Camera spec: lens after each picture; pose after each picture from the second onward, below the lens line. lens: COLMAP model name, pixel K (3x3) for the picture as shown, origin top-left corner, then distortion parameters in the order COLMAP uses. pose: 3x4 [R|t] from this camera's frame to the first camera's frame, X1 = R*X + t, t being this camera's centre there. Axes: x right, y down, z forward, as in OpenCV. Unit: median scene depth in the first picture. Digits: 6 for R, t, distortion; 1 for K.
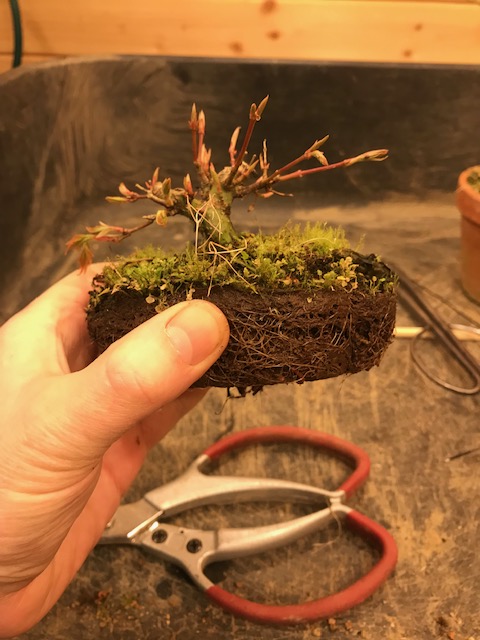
lens RADIAL K [[525.6, 0, 240.7], [0, 525.6, 316.7], [0, 0, 1]] dist [-0.034532, 0.015135]
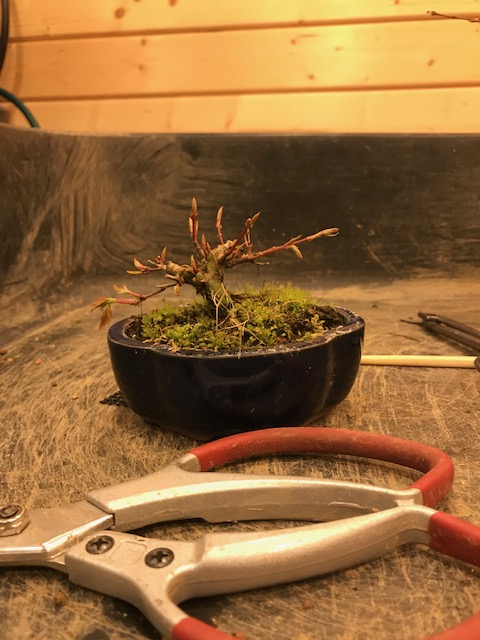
lens RADIAL K [[525.6, 0, 242.2], [0, 525.6, 319.7], [0, 0, 1]] dist [-0.034532, 0.015135]
pose [[0.999713, -0.003486, -0.023711, 0.009362], [-0.005234, 0.933739, -0.357918, 0.326904], [0.023387, 0.357939, 0.933452, 0.329886]]
